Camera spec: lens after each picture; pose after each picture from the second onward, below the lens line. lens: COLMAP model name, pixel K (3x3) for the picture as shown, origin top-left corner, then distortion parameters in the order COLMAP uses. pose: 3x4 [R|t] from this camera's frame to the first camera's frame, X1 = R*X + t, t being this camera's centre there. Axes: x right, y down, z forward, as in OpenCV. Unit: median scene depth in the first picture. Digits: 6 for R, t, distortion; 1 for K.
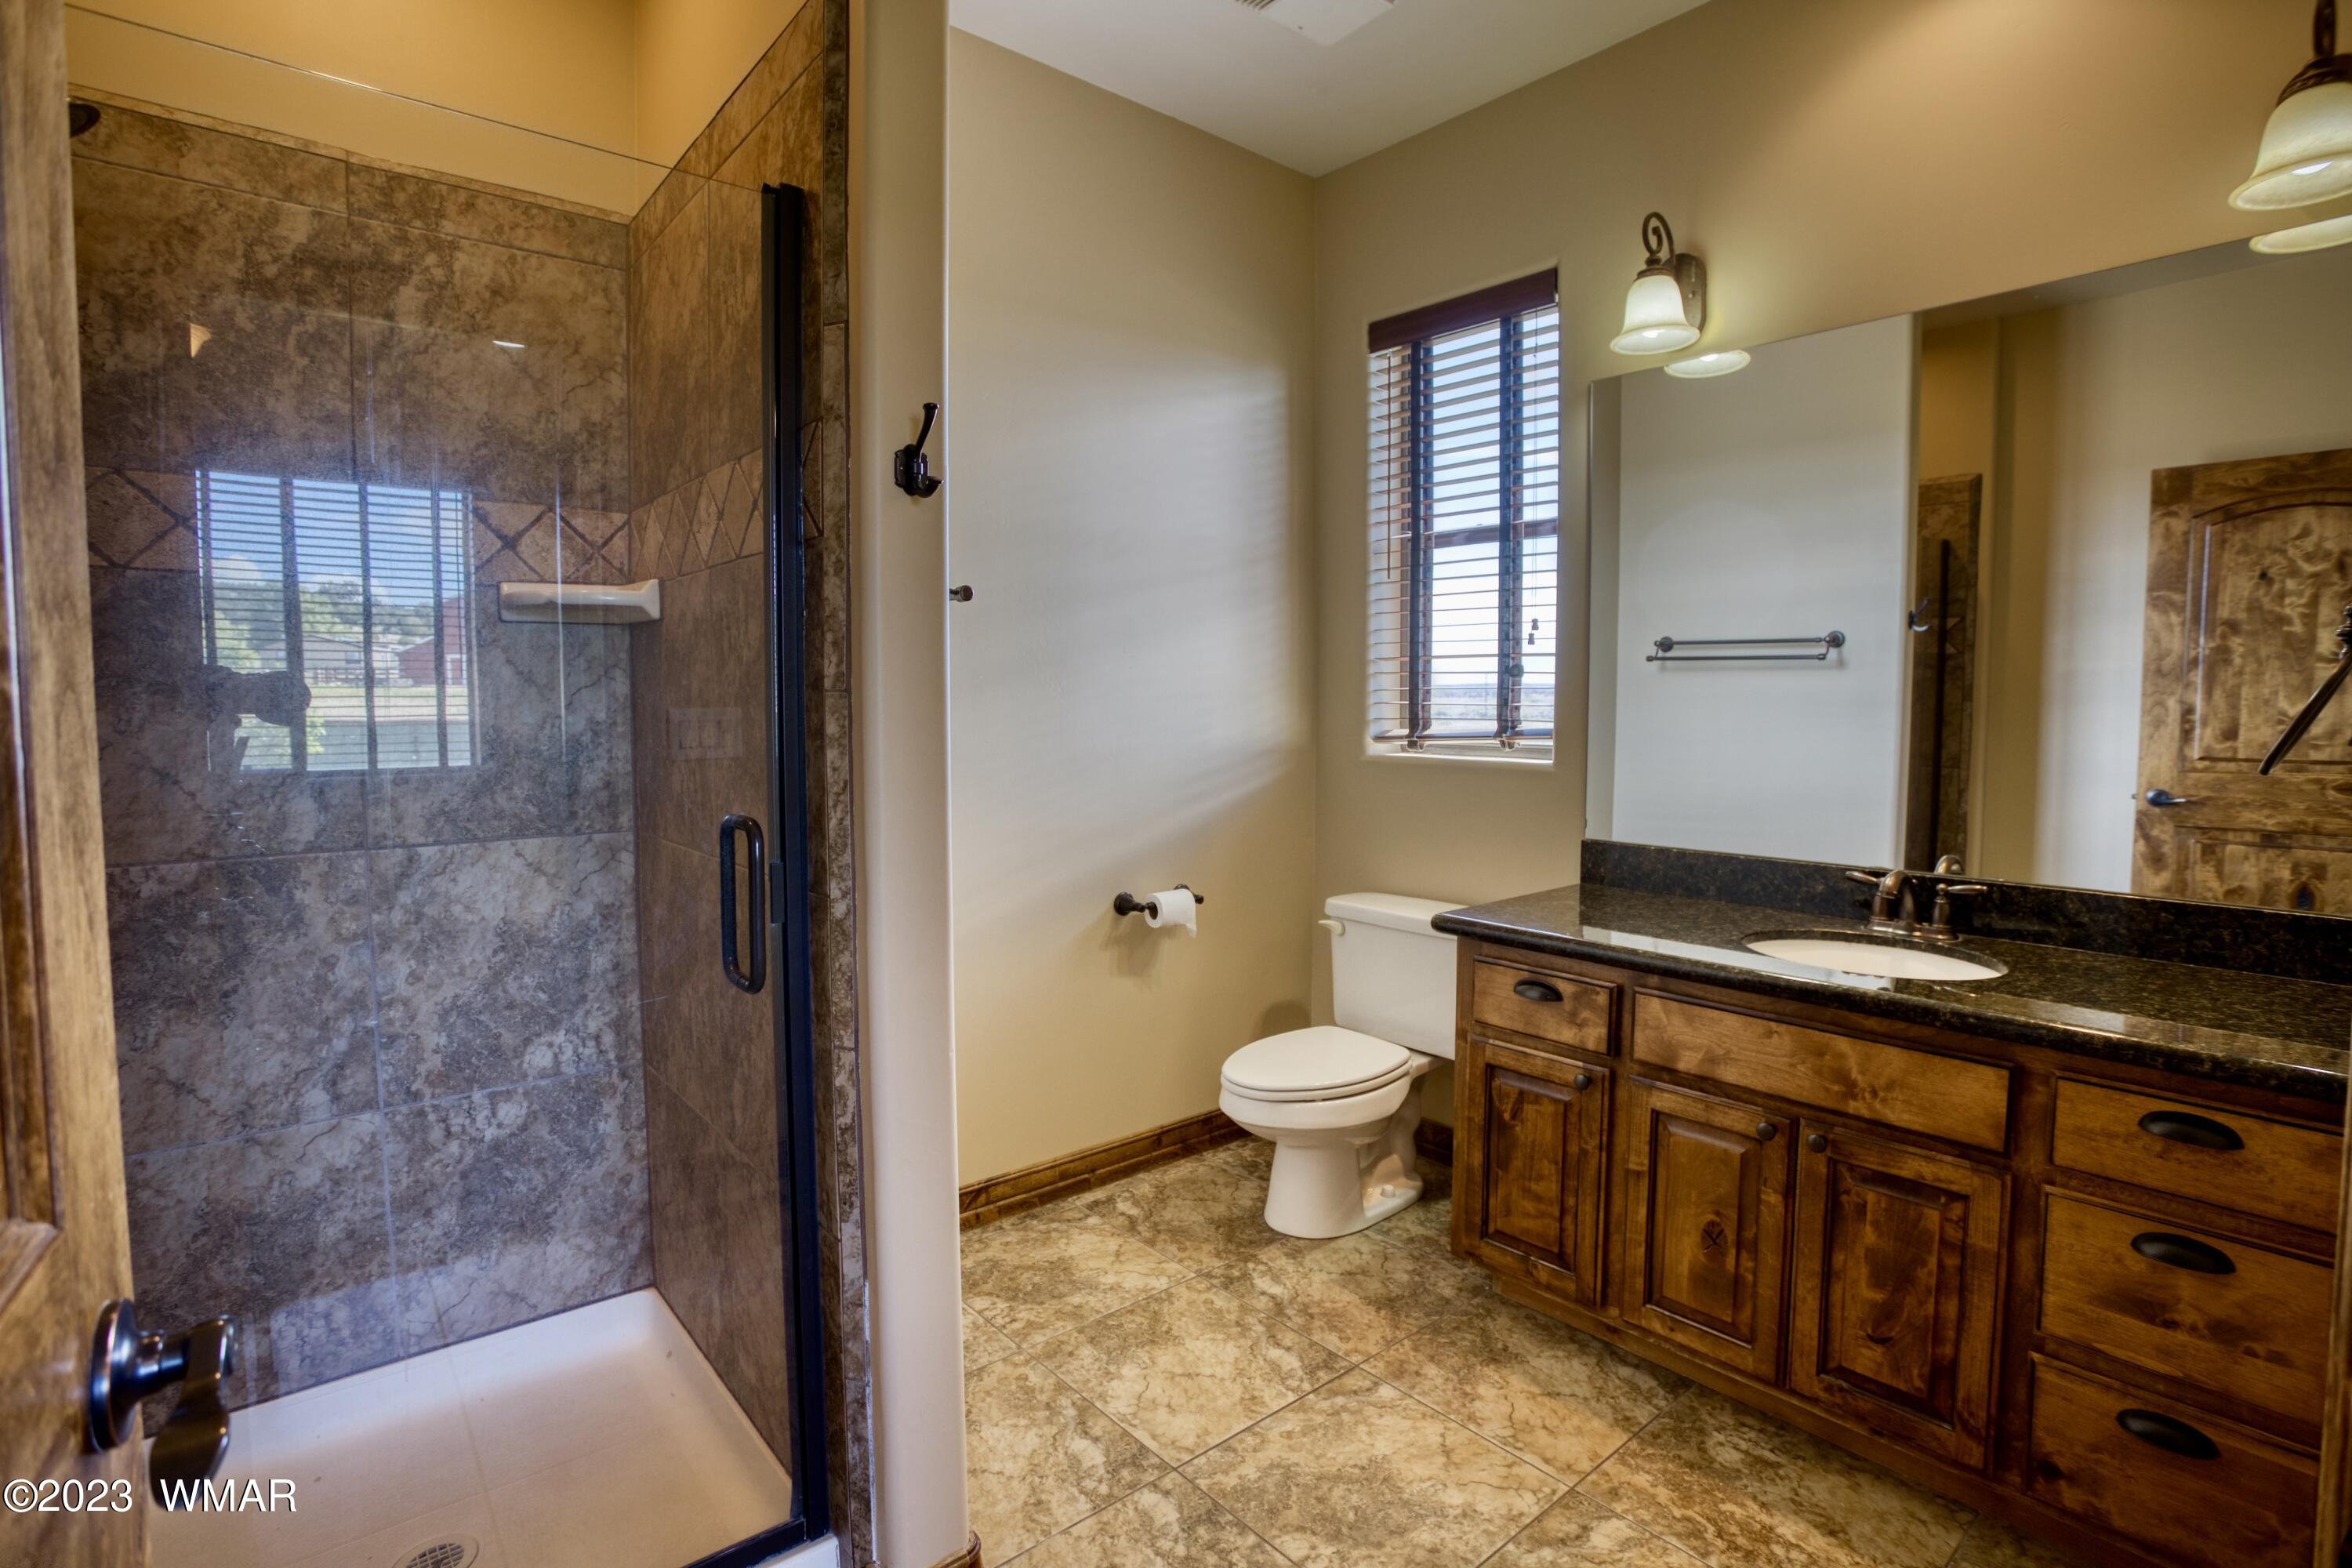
lens RADIAL K [[1157.4, 0, 1176.0], [0, 1157.4, 784.0], [0, 0, 1]] dist [-0.002600, 0.000090]
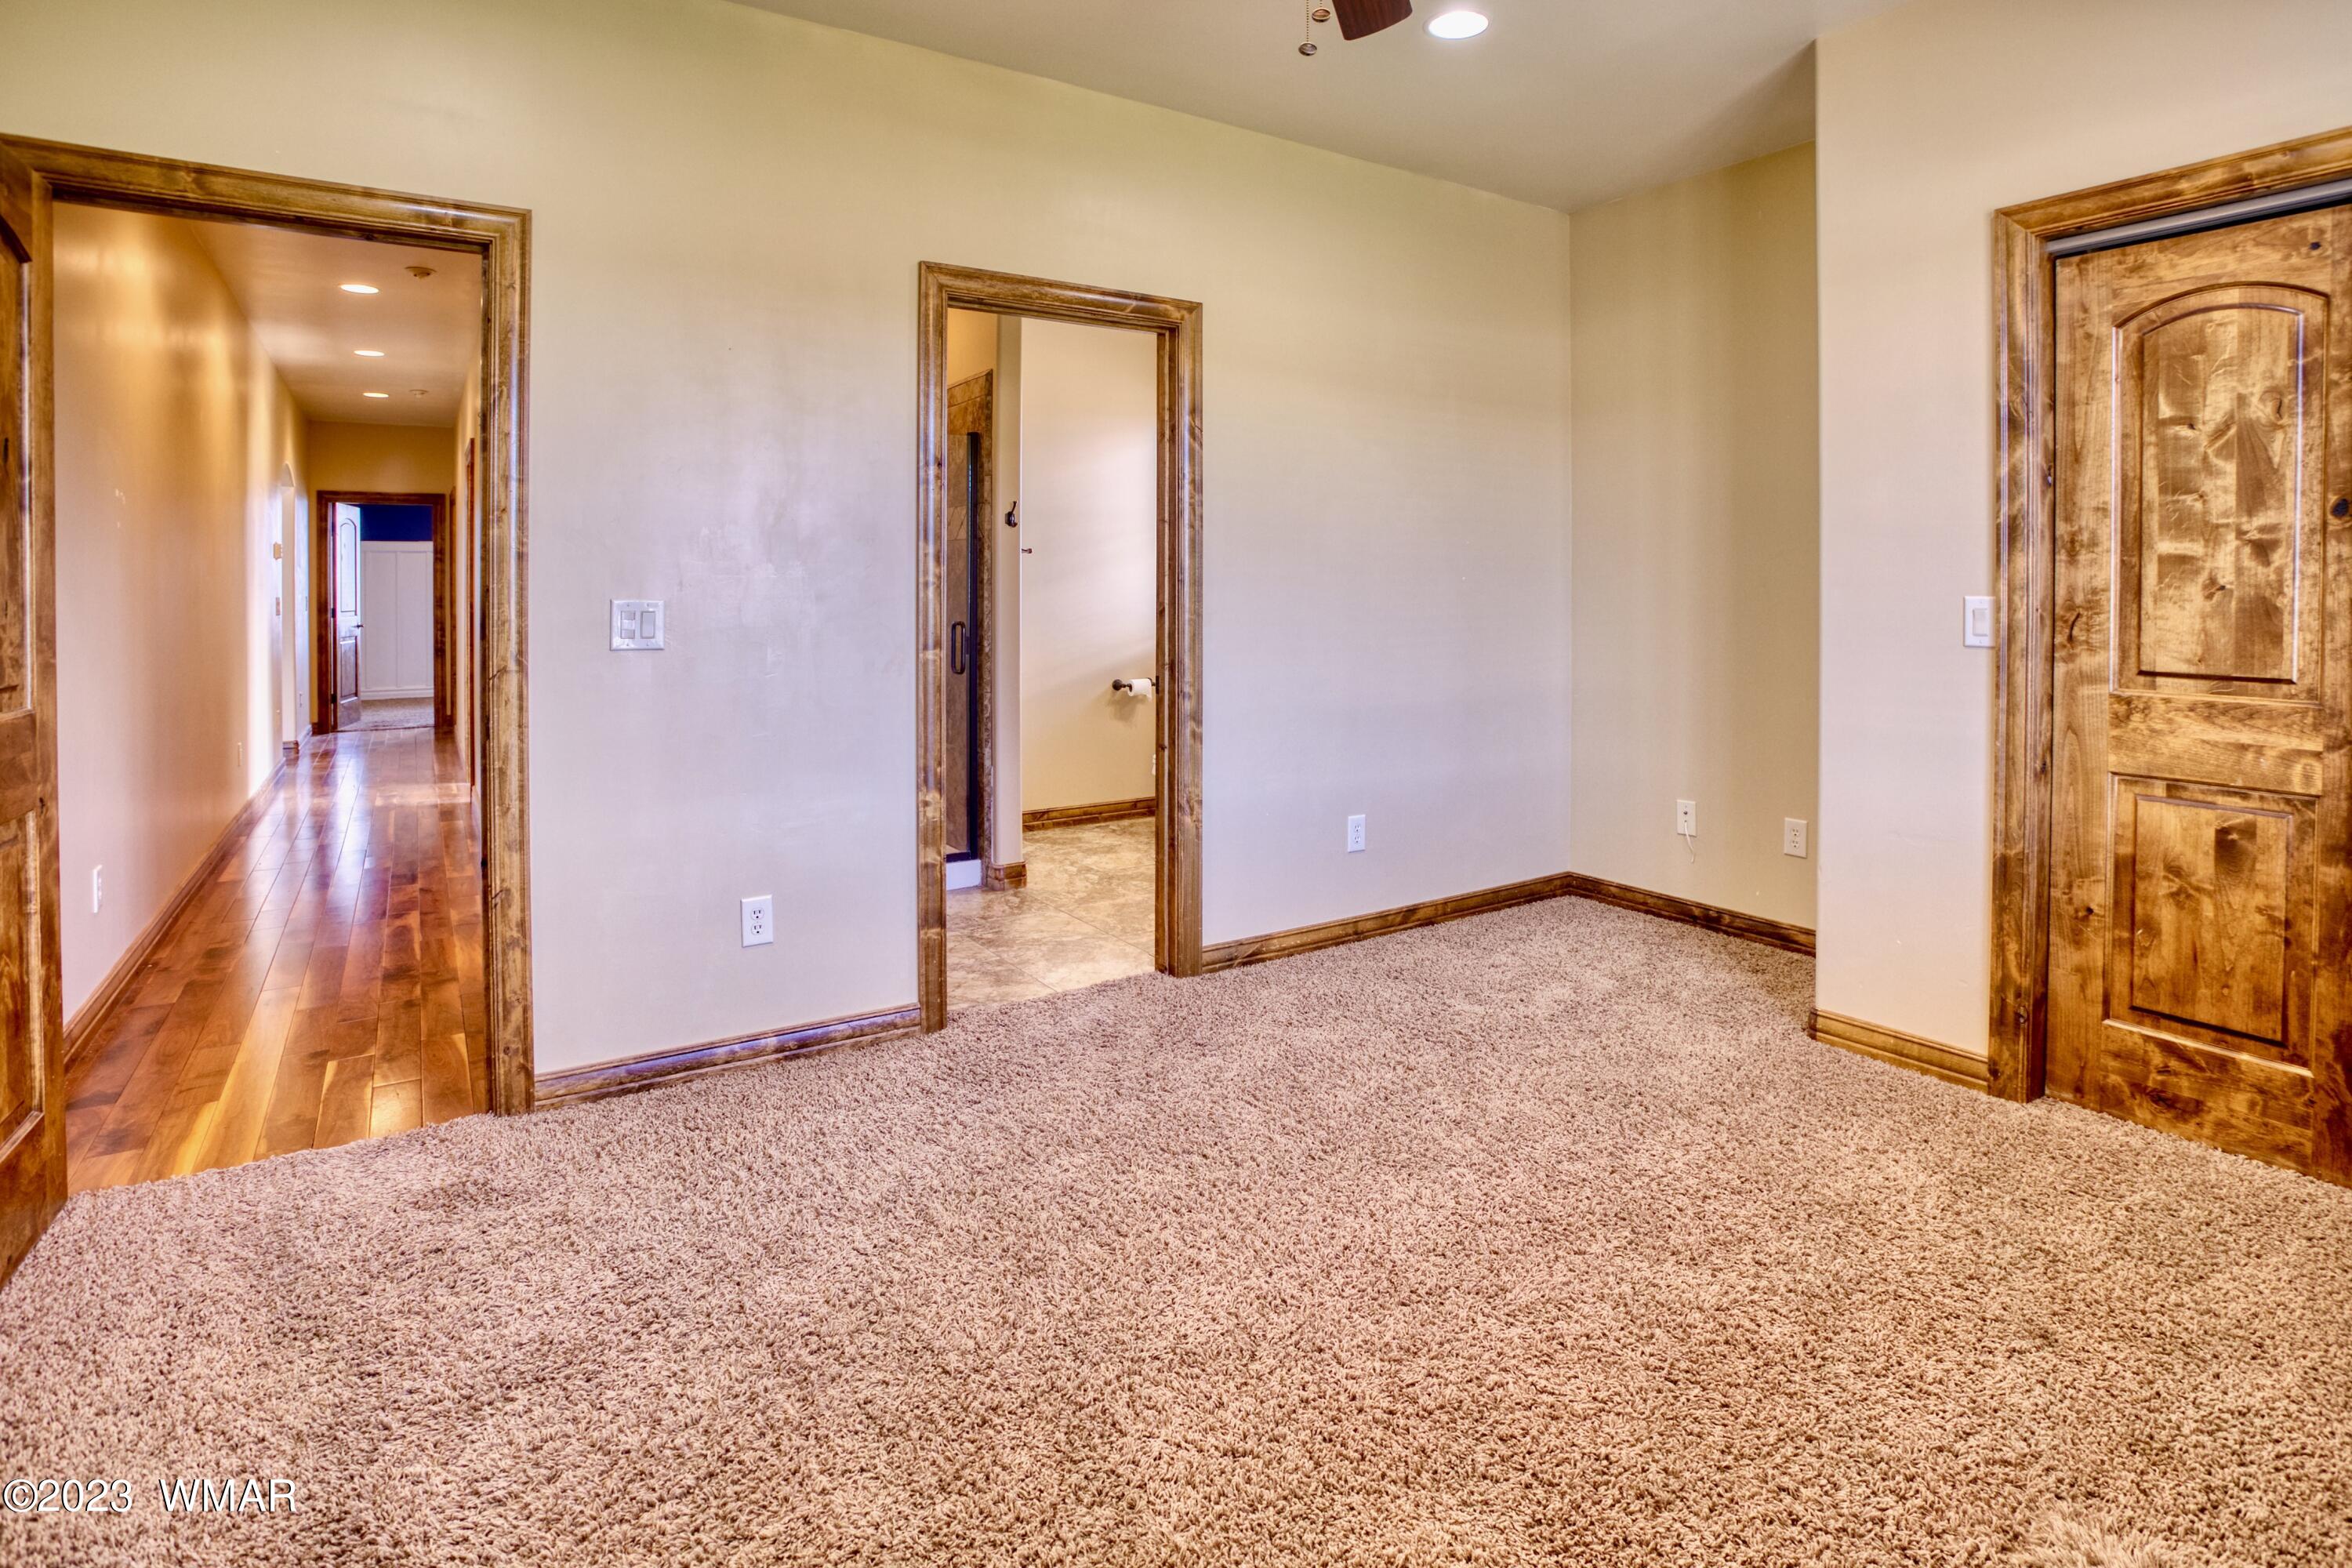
lens RADIAL K [[1146.4, 0, 1175.1], [0, 1146.4, 740.5], [0, 0, 1]] dist [-0.000282, 0.000110]
pose [[0.993123, 0.037382, -0.110949, 0.605735], [-0.029691, 0.997093, 0.070177, 0.117651], [0.113250, -0.066400, 0.991345, -2.163264]]
